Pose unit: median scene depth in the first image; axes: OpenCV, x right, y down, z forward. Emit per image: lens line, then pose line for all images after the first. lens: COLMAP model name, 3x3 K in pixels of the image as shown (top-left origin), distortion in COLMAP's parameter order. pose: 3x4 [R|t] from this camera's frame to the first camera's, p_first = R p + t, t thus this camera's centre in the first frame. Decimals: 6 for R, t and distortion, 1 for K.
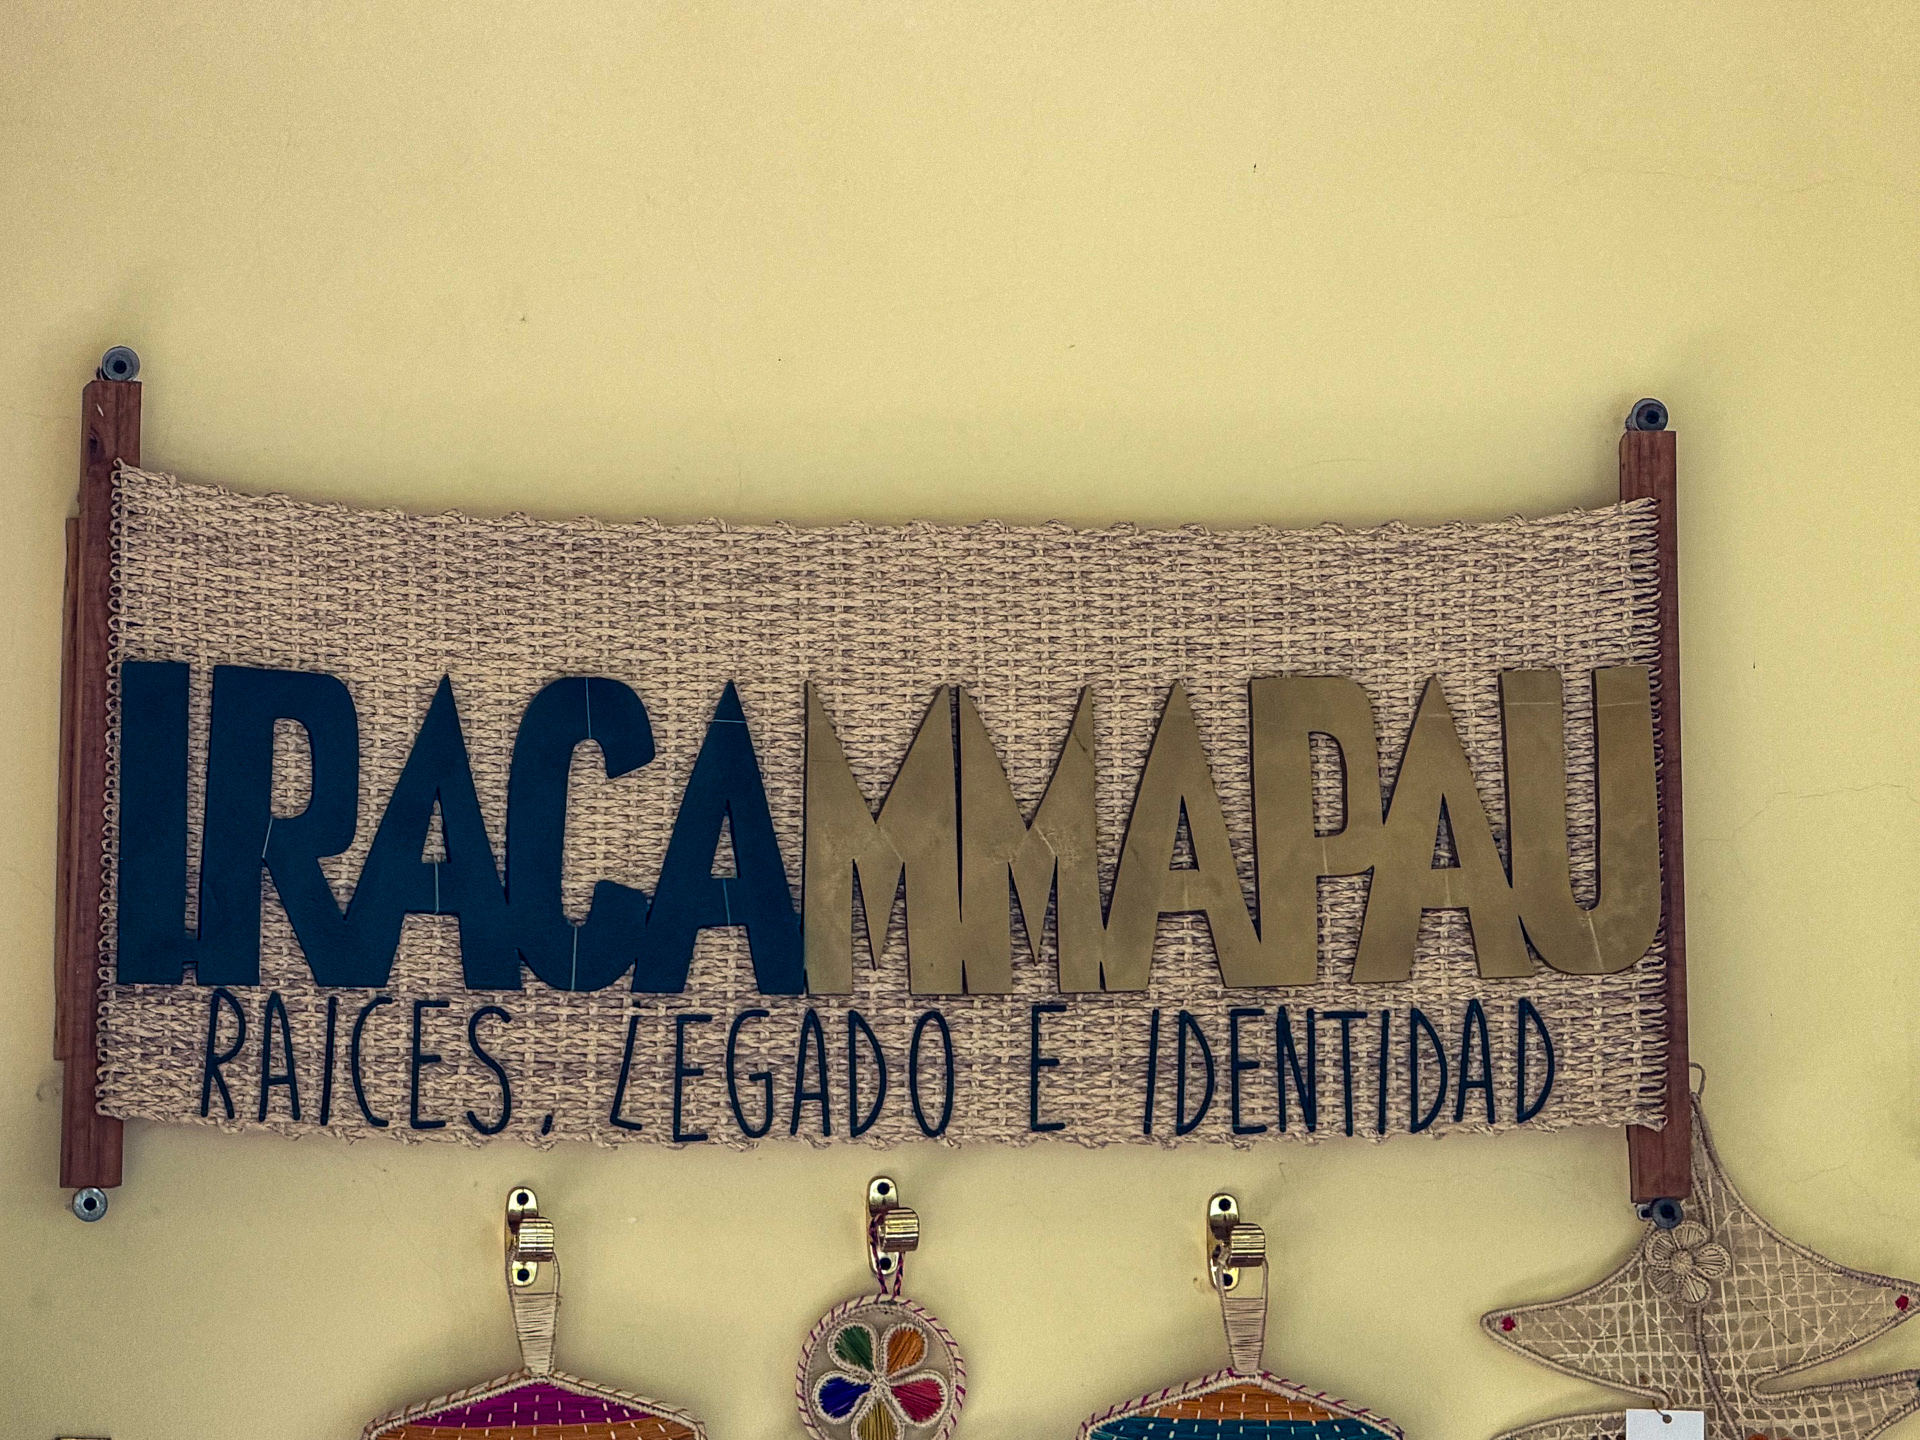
lens RADIAL K [[7844.3, 0, 960.1], [0, 7844.3, 720.4], [0, 0, 1]] dist [0.207211, 0.000000]
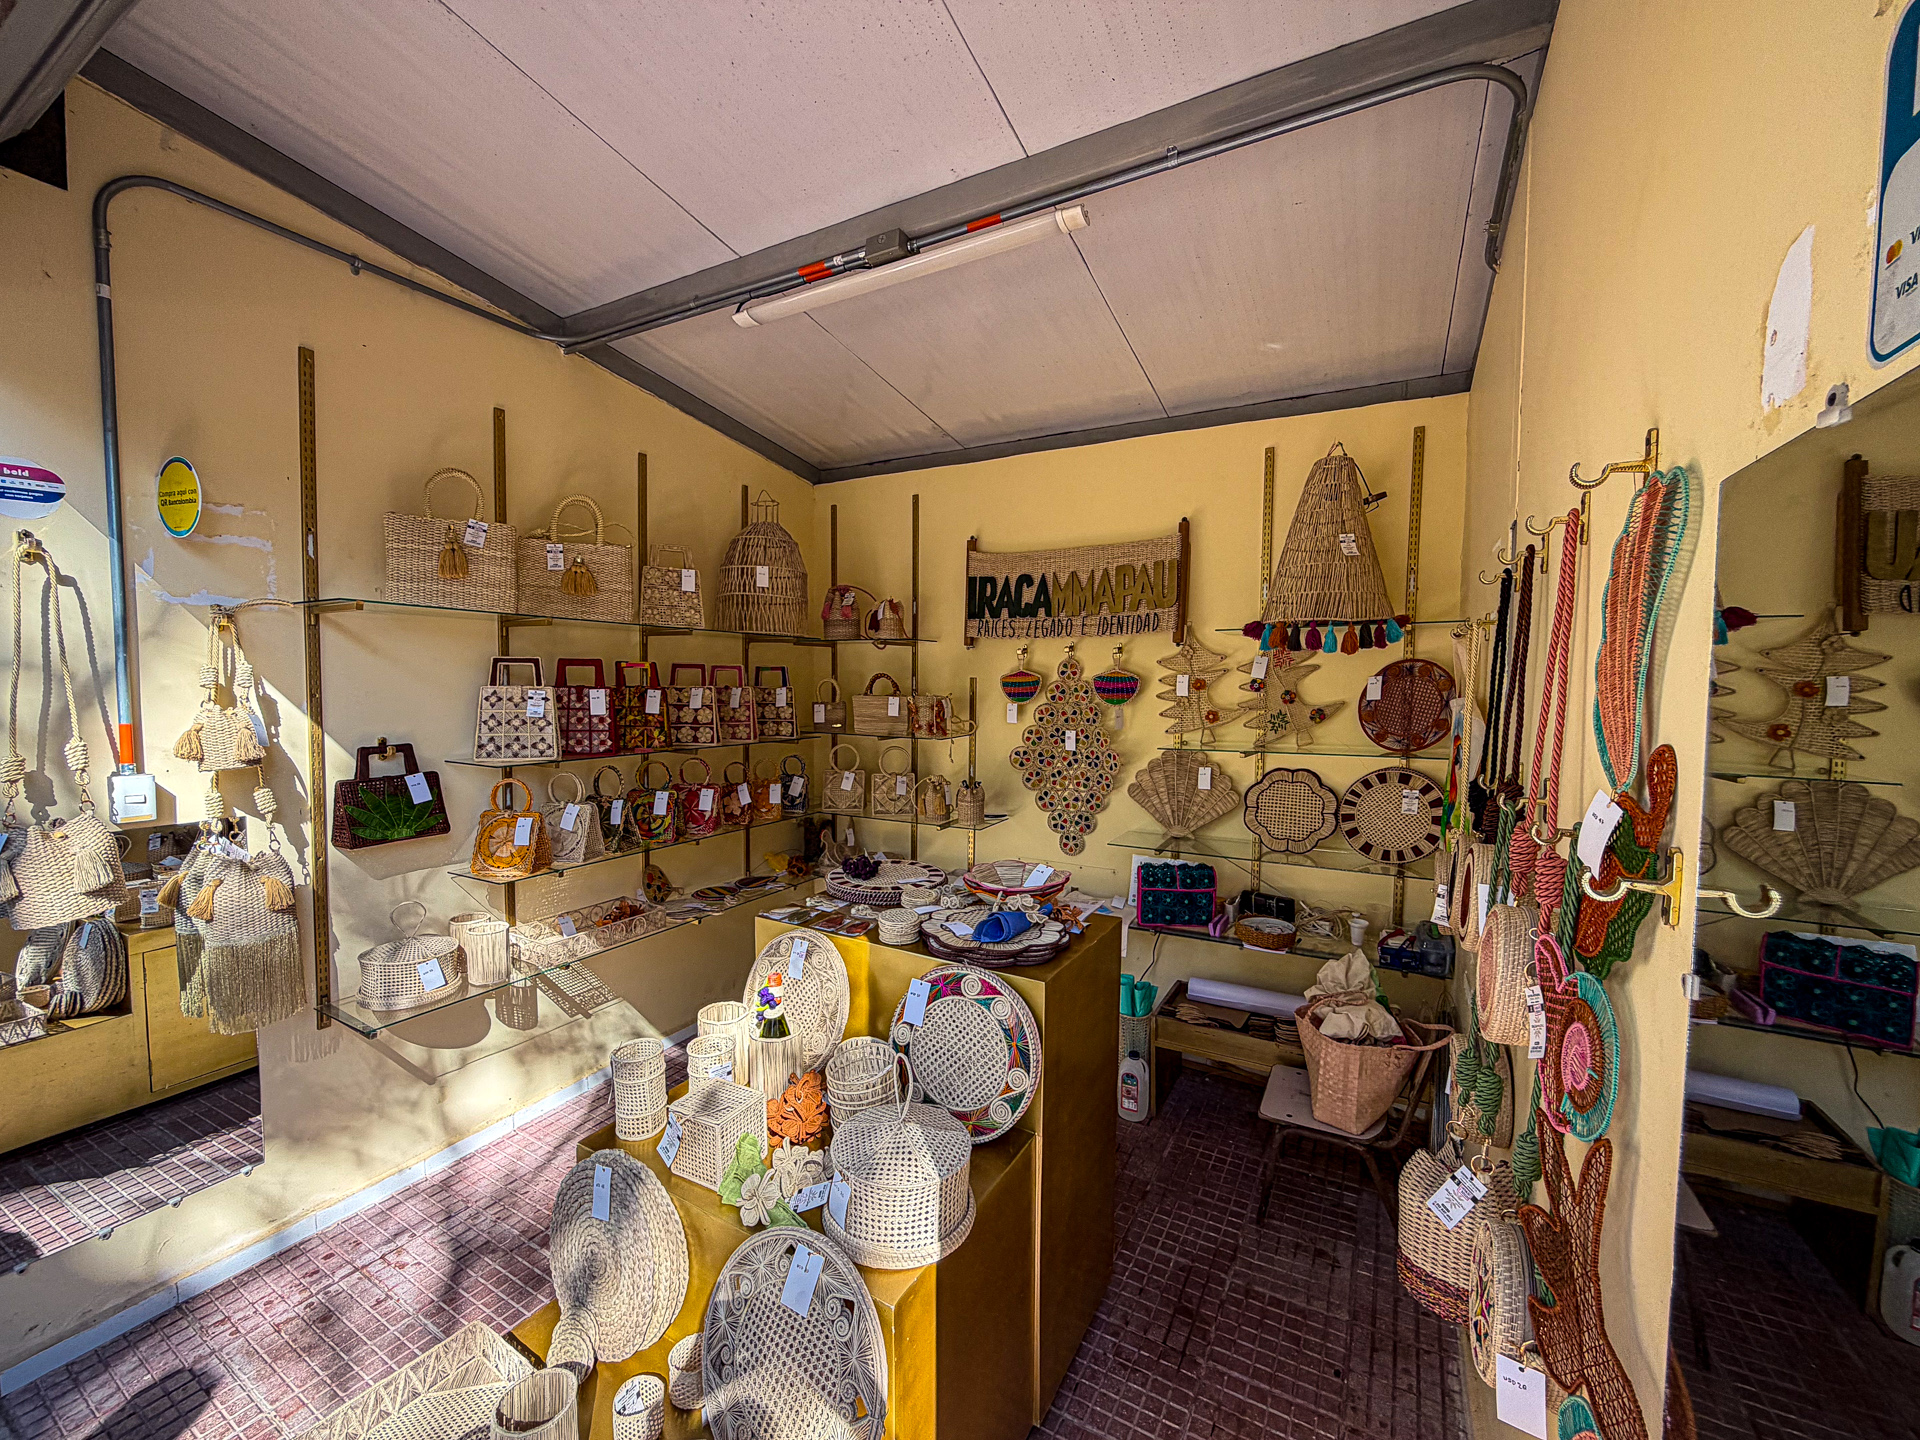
lens RADIAL K [[767.8, 0, 962.0], [0, 767.8, 718.4], [0, 0, 1]] dist [-0.000479, -0.000003]
pose [[0.727175, 0.044573, -0.685003, 0.404682], [0.051783, 0.991484, 0.119487, 0.038956], [0.684496, -0.122359, 0.718675, 0.427279]]
